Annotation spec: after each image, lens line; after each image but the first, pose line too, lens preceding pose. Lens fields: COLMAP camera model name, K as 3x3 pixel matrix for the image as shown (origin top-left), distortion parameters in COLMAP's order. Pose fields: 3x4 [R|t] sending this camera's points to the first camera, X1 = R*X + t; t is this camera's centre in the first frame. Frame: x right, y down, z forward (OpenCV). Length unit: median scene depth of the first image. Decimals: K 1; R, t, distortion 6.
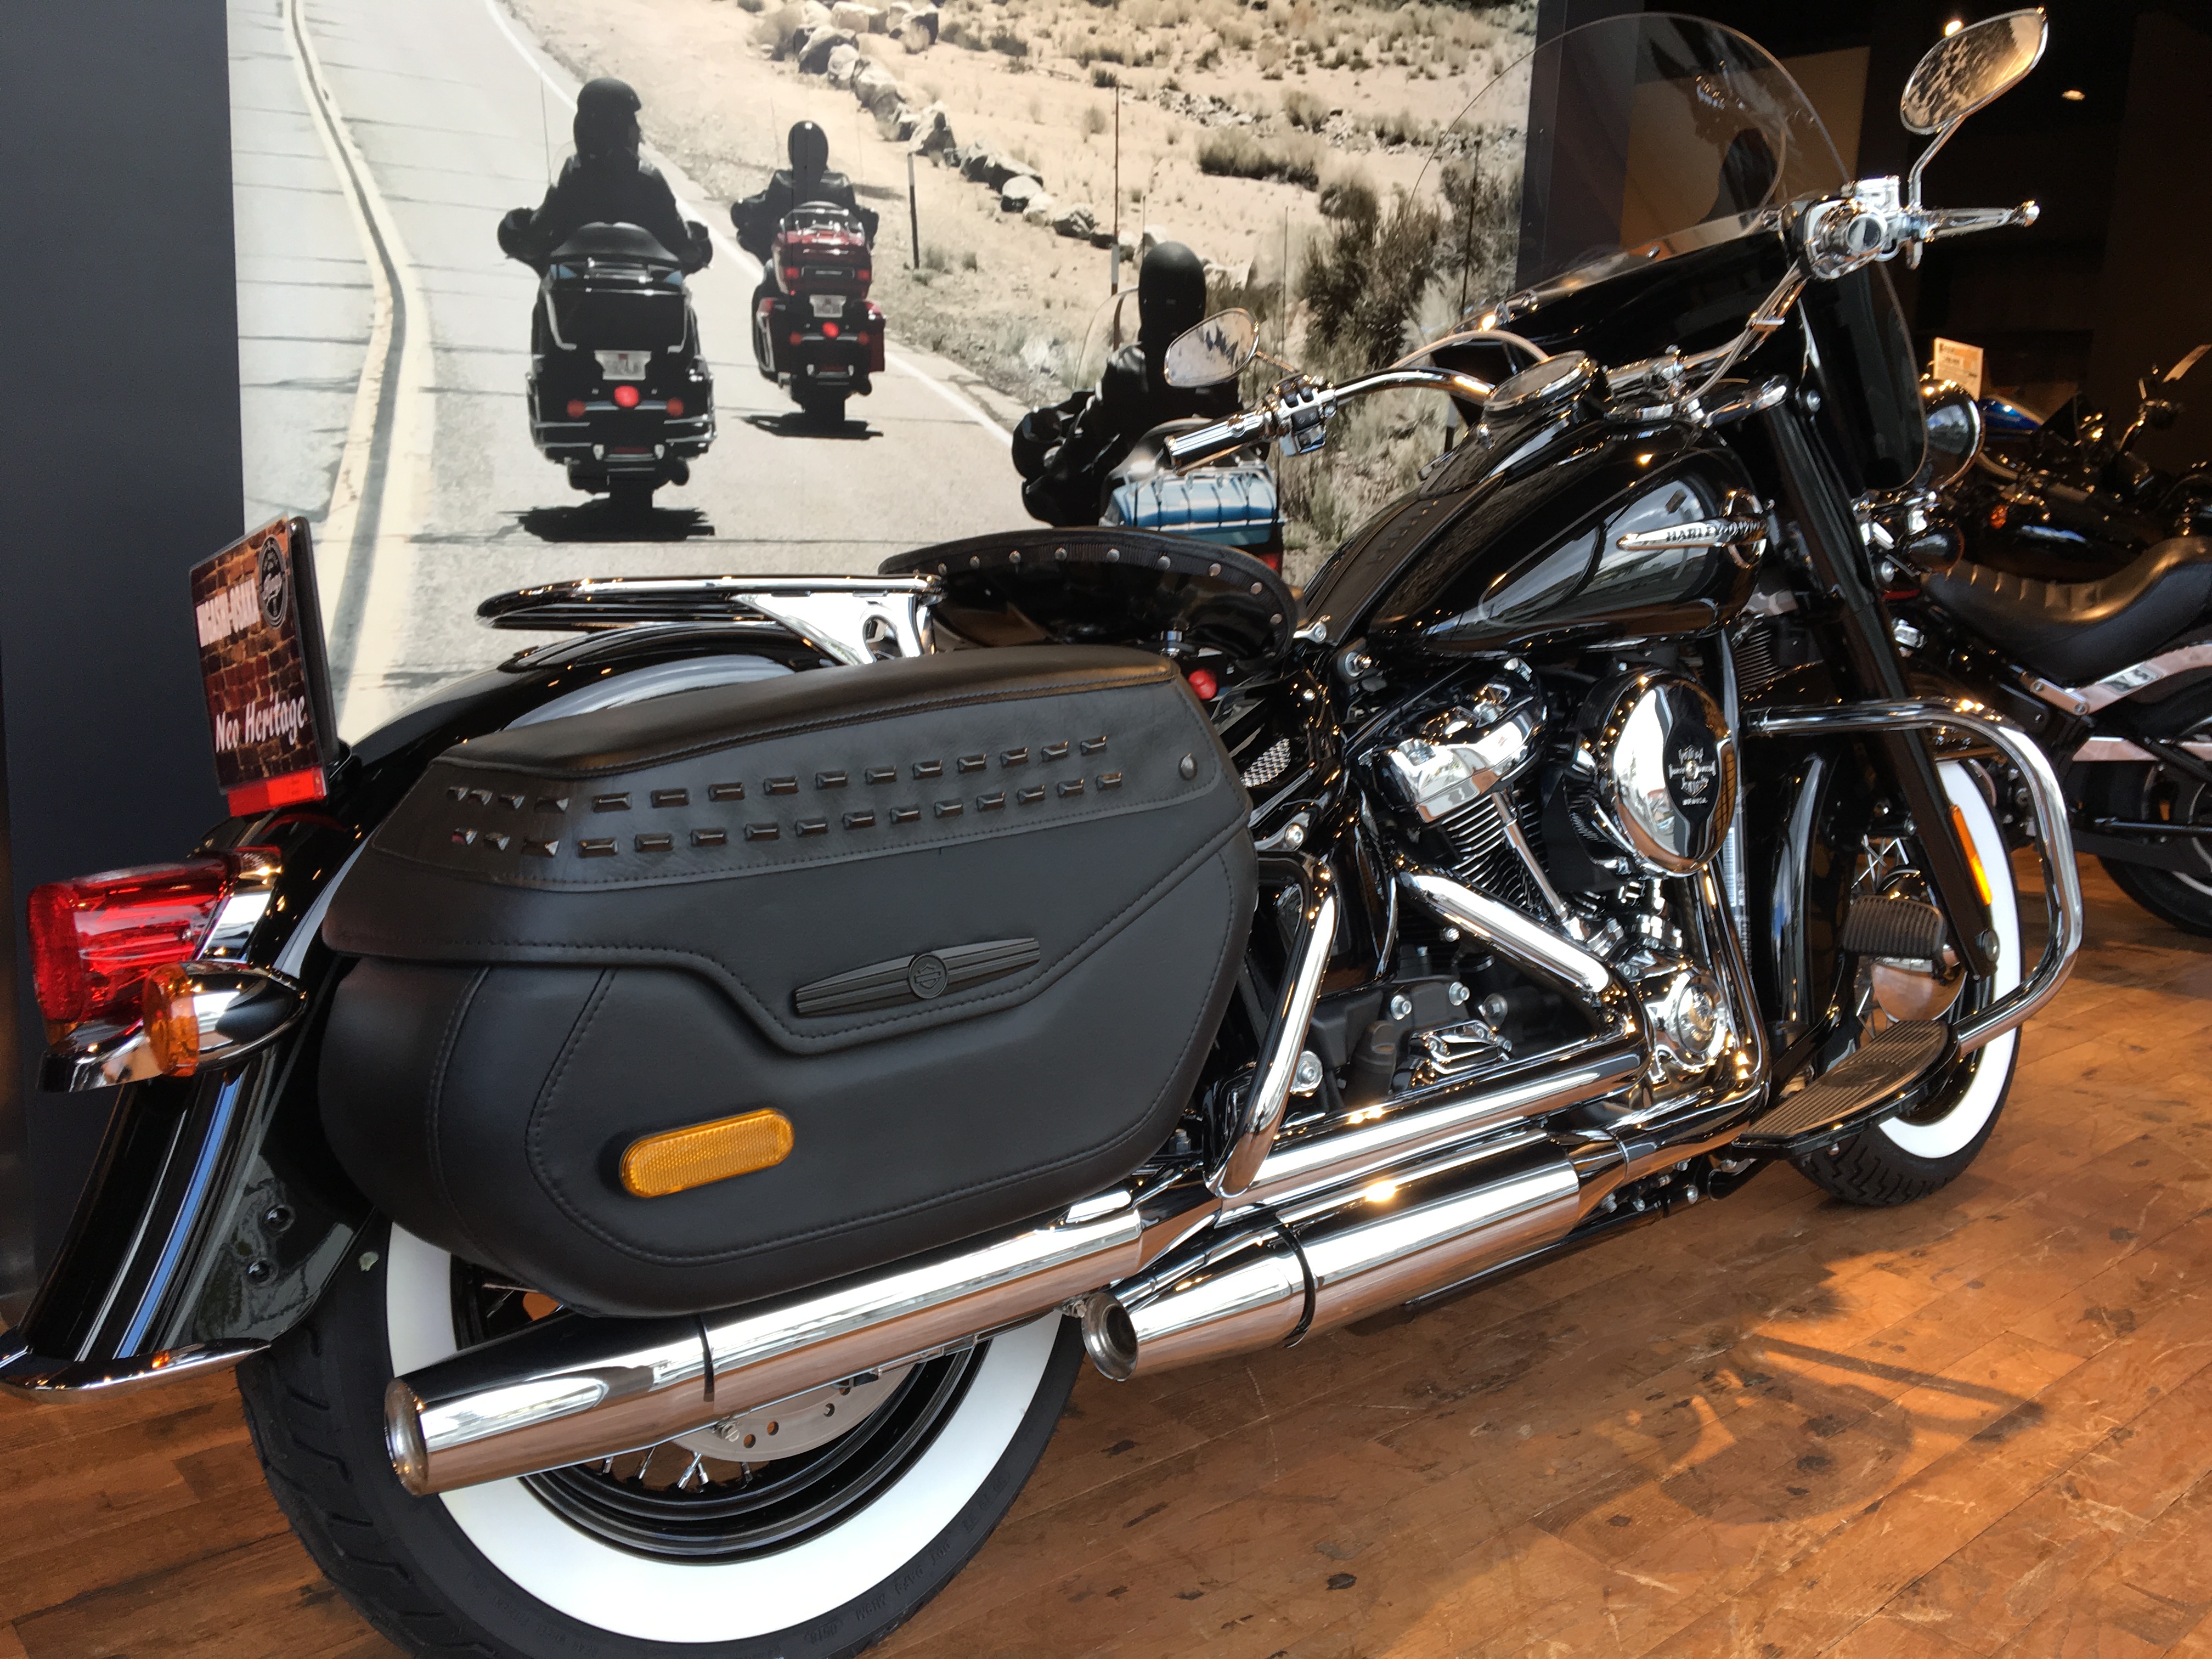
lens RADIAL K [[1851.7, 0, 1103.7], [0, 1851.7, 848.7], [0, 0, 1]] dist [0.062225, -0.069077]
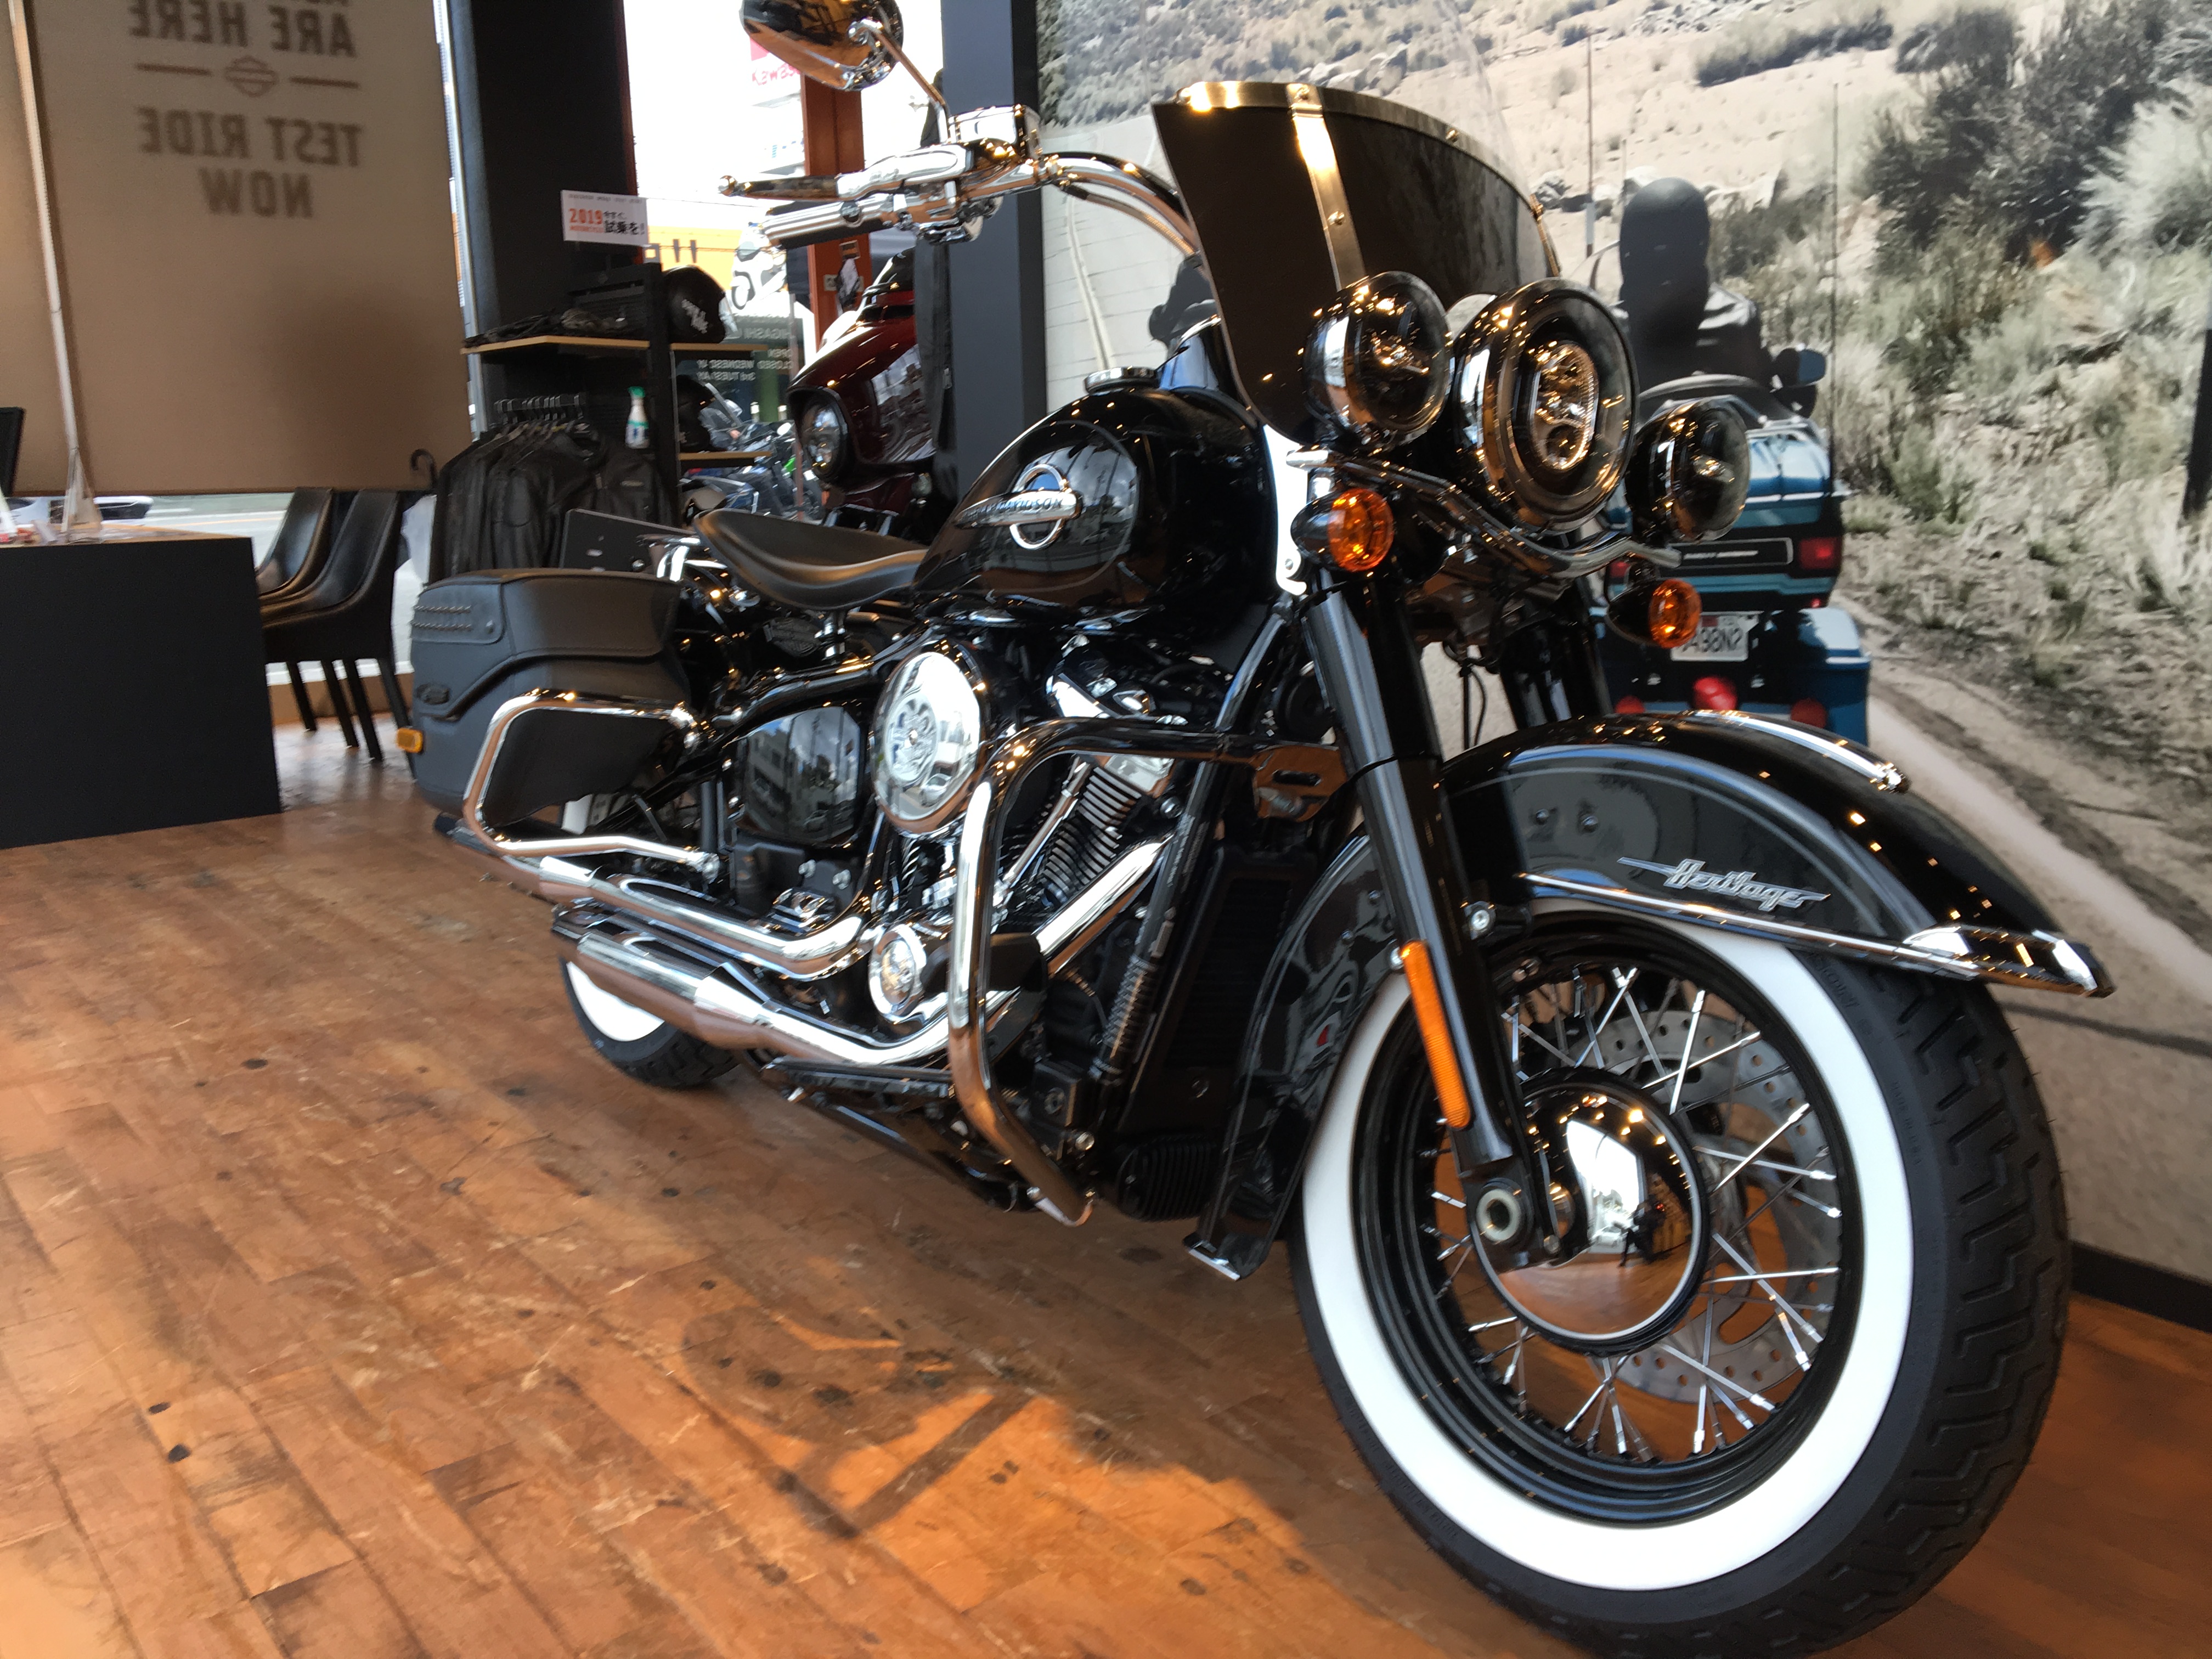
lens RADIAL K [[1851.7, 0, 1093.5], [0, 1851.7, 822.0], [0, 0, 1]] dist [0.062225, -0.069077]
pose [[-0.047967, 0.152622, -0.987120, 0.901905], [-0.175664, 0.971566, 0.158753, -0.117199], [0.983281, 0.181016, -0.019793, 0.758325]]
